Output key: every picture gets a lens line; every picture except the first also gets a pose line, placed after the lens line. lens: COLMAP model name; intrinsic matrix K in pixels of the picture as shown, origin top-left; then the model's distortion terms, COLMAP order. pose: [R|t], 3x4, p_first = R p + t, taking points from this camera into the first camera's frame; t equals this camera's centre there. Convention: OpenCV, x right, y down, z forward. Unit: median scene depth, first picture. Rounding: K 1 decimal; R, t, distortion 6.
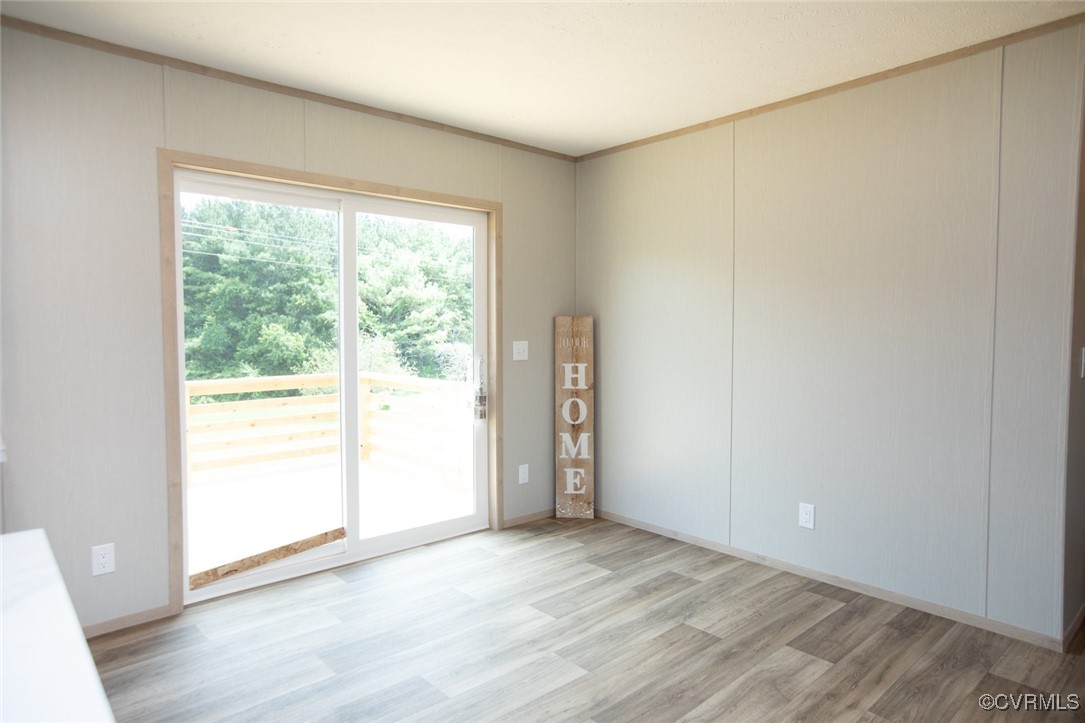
lens RADIAL K [[663.3, 0, 550.4], [0, 663.3, 354.8], [0, 0, 1]] dist [-0.016016, 0.019432]
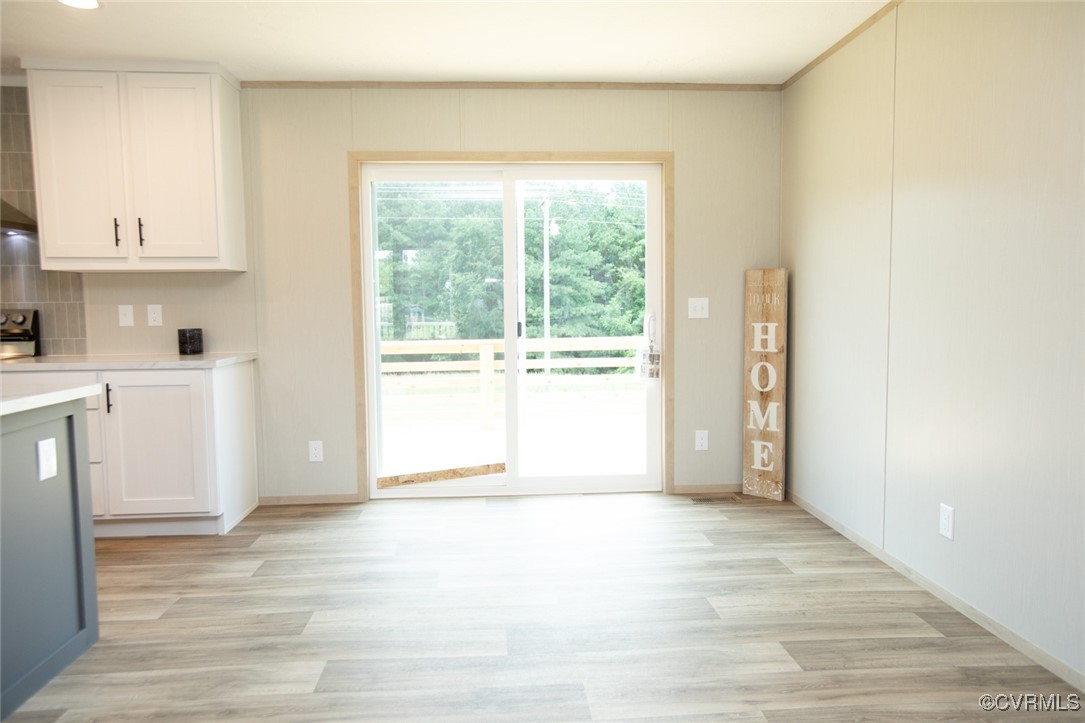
lens RADIAL K [[755.2, 0, 543.9], [0, 755.2, 351.2], [0, 0, 1]] dist [0.002696, 0.036679]
pose [[0.779189, 0.031541, -0.625995, 0.480767], [-0.014637, 0.999376, 0.032135, 0.024990], [0.626619, -0.015877, 0.779164, 0.036574]]
